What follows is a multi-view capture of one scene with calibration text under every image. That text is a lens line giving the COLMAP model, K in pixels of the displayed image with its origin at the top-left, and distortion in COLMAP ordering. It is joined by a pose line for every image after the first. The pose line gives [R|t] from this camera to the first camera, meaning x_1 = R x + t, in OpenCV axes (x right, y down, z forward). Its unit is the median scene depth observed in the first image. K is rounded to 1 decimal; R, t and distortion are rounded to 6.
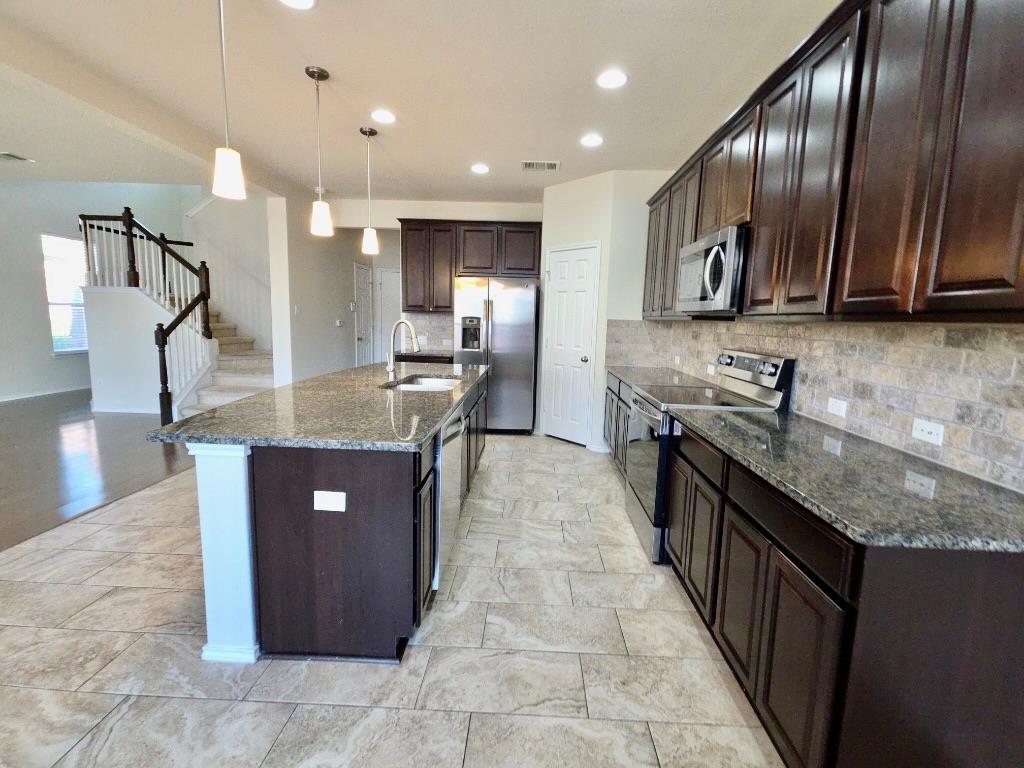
lens RADIAL K [[451.4, 0, 517.9], [0, 451.4, 378.8], [0, 0, 1]] dist [0.017707, -0.008825]
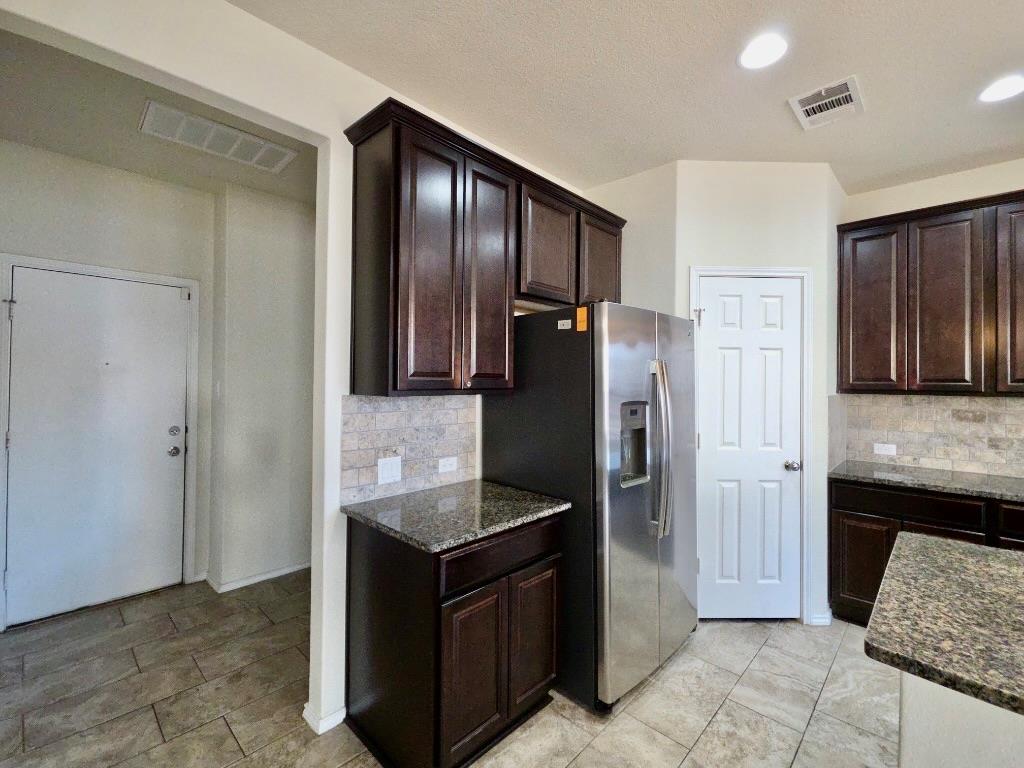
lens RADIAL K [[451.4, 0, 516.1], [0, 451.4, 376.9], [0, 0, 1]] dist [0.017707, -0.008825]
pose [[0.661538, -0.019240, 0.749665, -1.159453], [0.111480, 0.991086, -0.072940, -0.342443], [-0.741579, 0.131825, 0.657786, 1.947693]]
